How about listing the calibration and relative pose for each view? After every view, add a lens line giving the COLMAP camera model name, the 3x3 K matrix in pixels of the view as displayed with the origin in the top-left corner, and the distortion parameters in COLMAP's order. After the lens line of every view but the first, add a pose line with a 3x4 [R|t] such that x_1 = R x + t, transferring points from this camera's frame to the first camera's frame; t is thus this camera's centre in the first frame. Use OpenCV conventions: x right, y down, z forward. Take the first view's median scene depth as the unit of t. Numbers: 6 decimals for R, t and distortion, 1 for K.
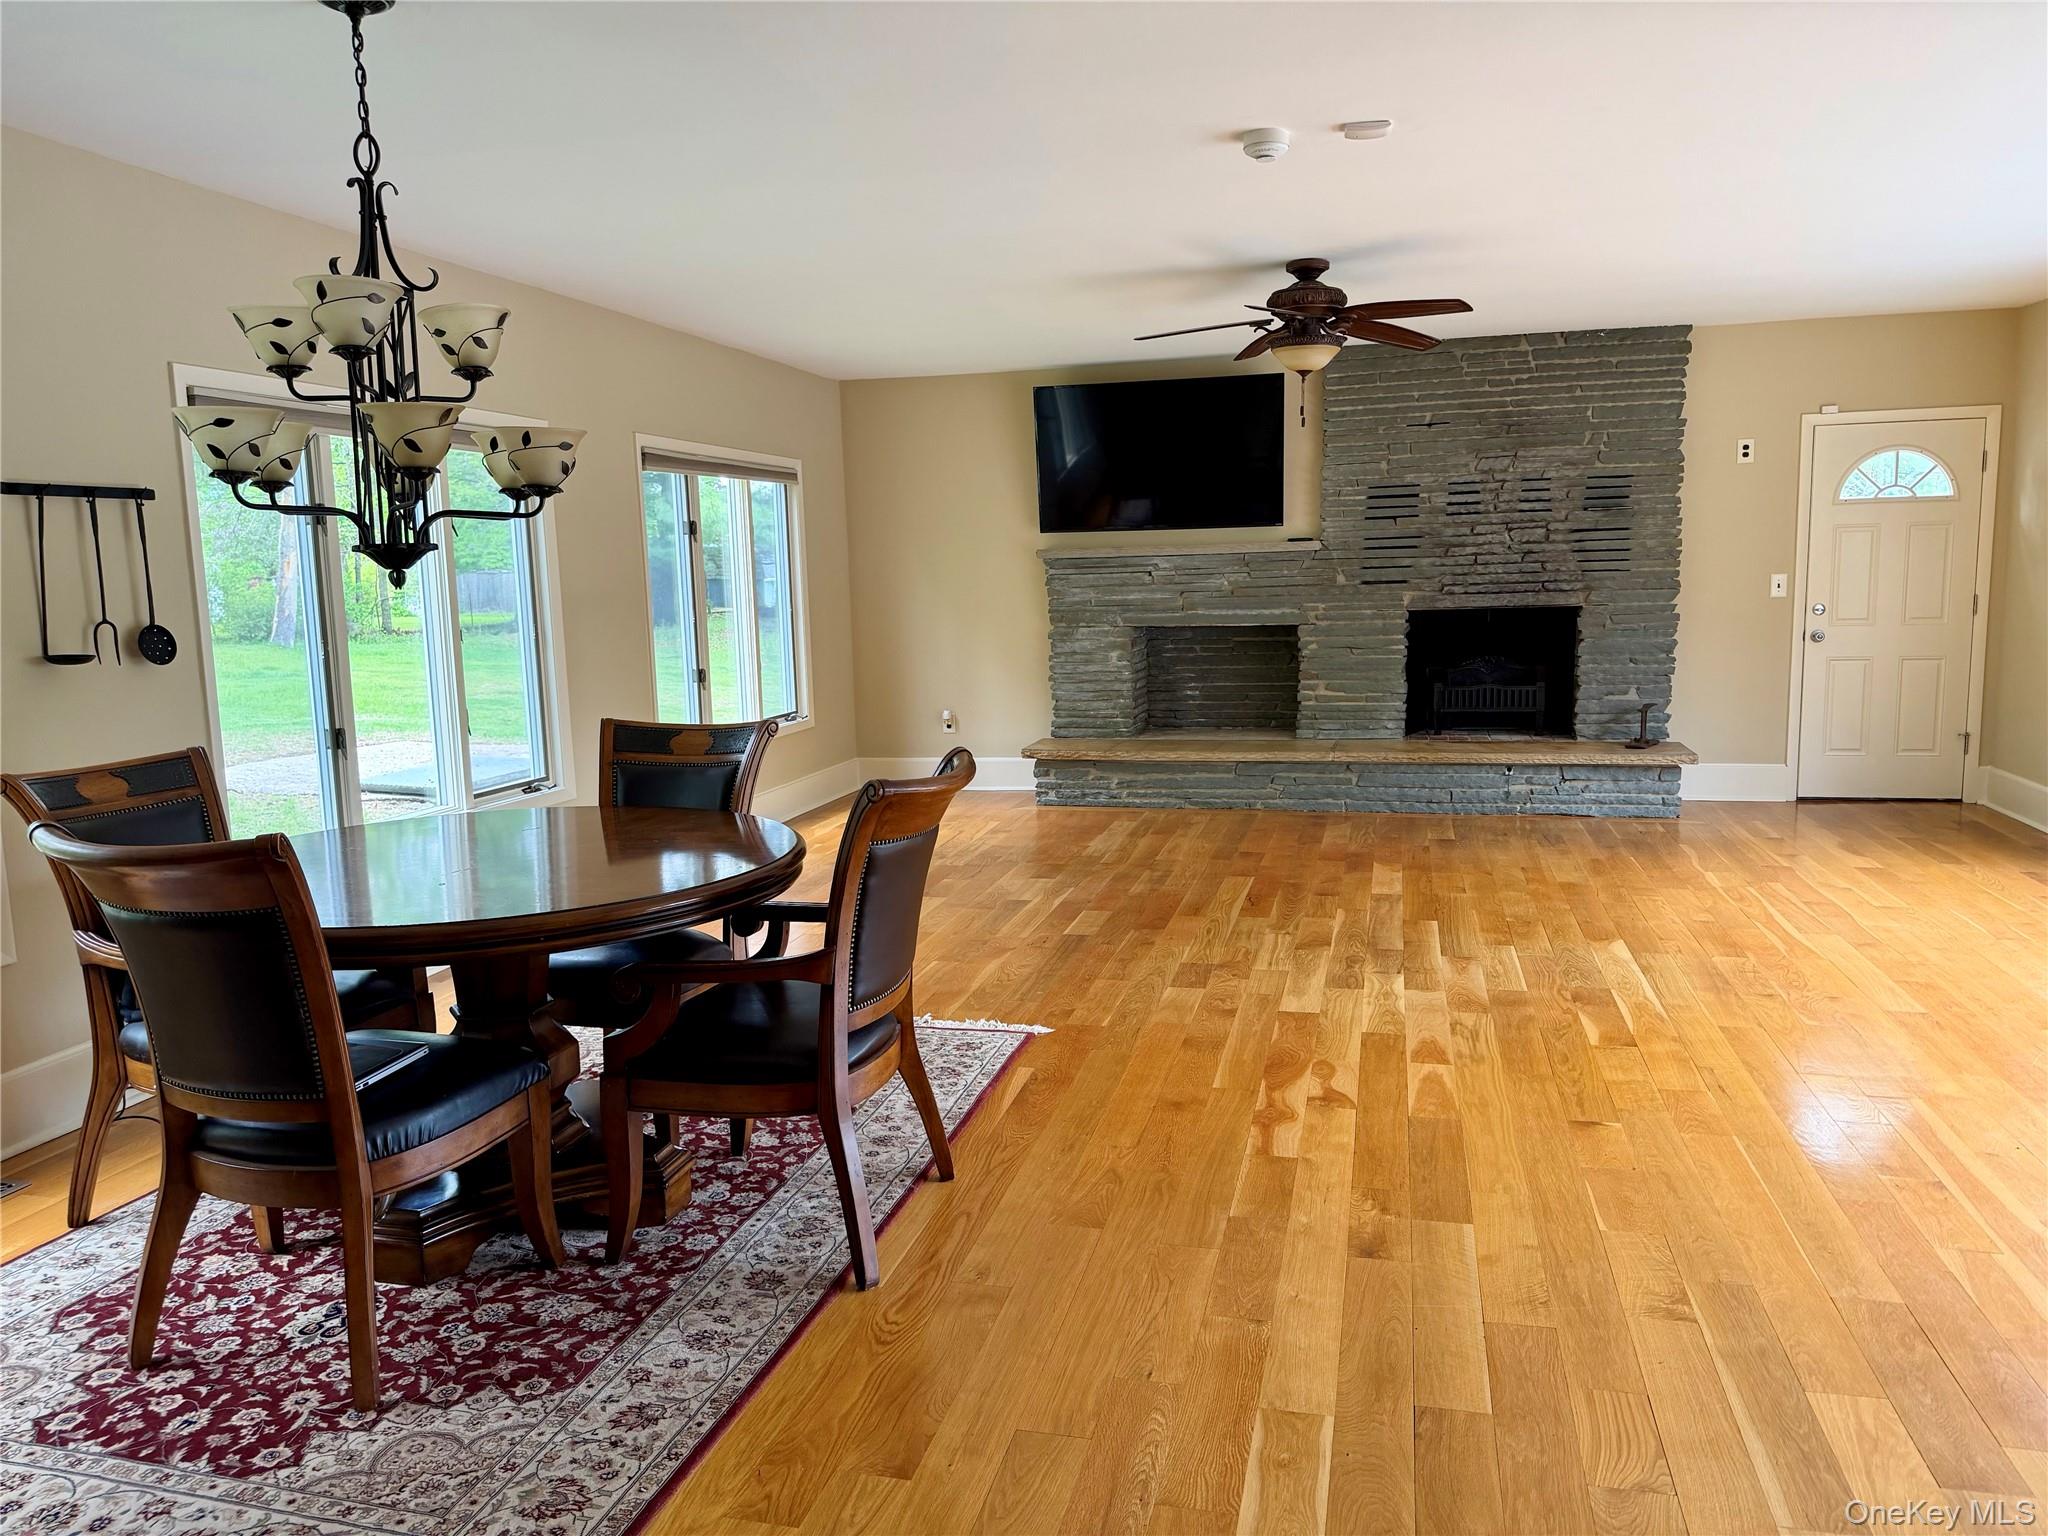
lens RADIAL K [[1465.8, 0, 1018.2], [0, 1465.8, 771.9], [0, 0, 1]] dist [0.042598, -0.029720]
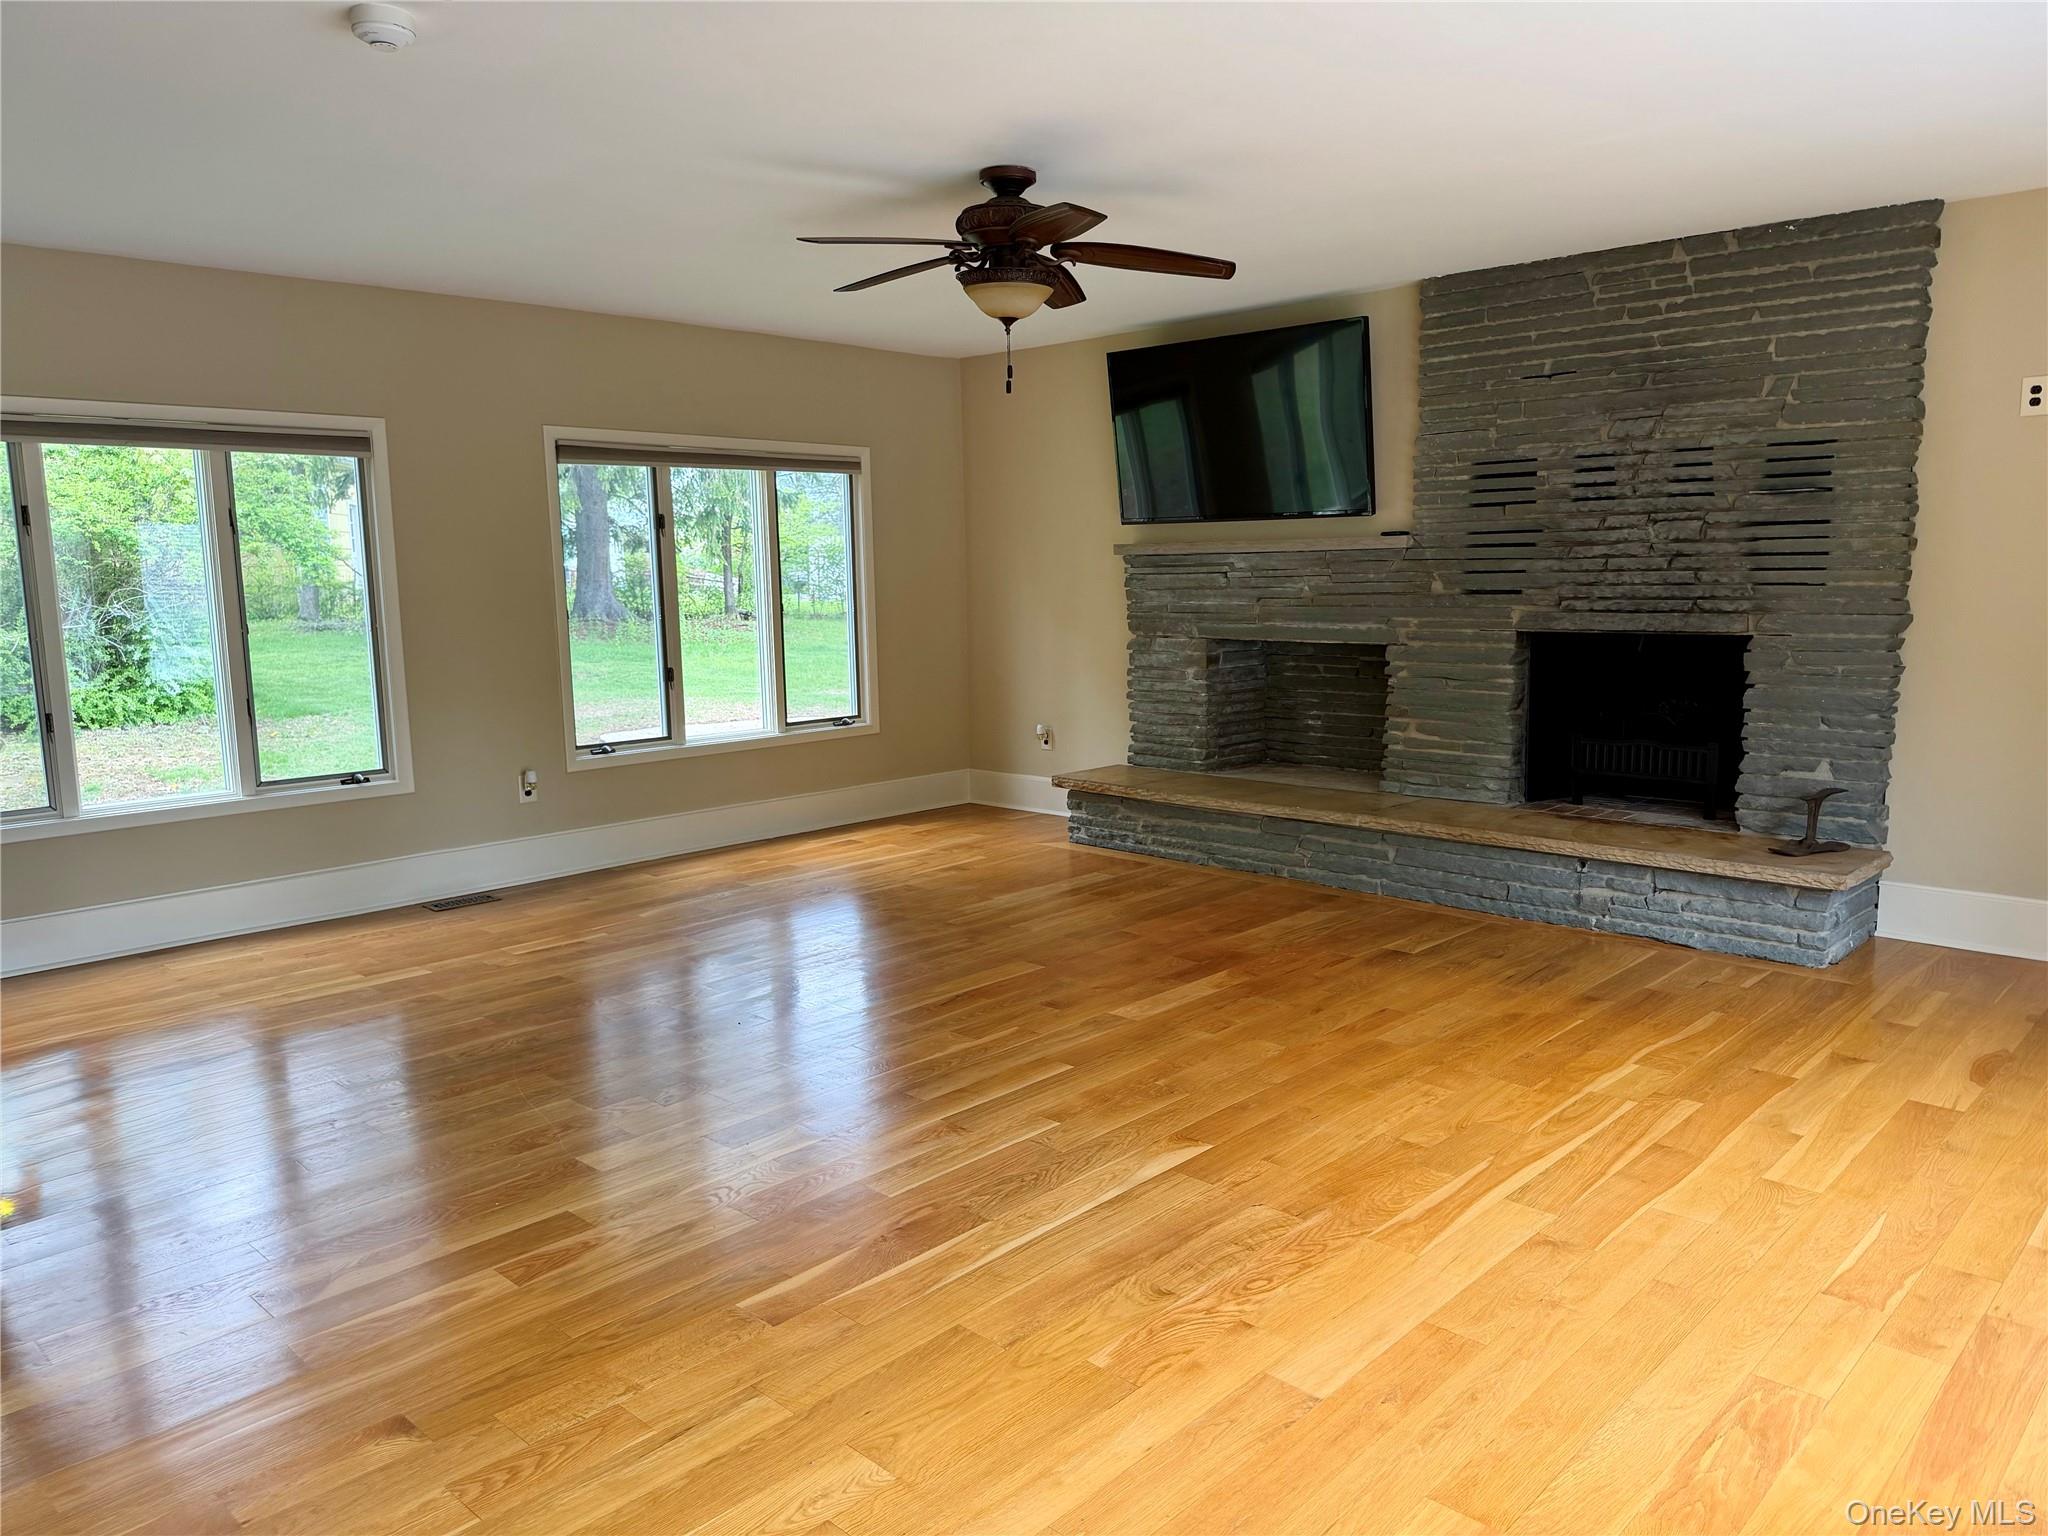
lens RADIAL K [[1465.8, 0, 1016.1], [0, 1465.8, 767.1], [0, 0, 1]] dist [0.042598, -0.029720]
pose [[0.872874, 0.080434, -0.481271, 0.414332], [-0.075707, 0.996700, 0.029267, -0.046042], [0.482037, 0.010889, 0.876083, 0.241590]]
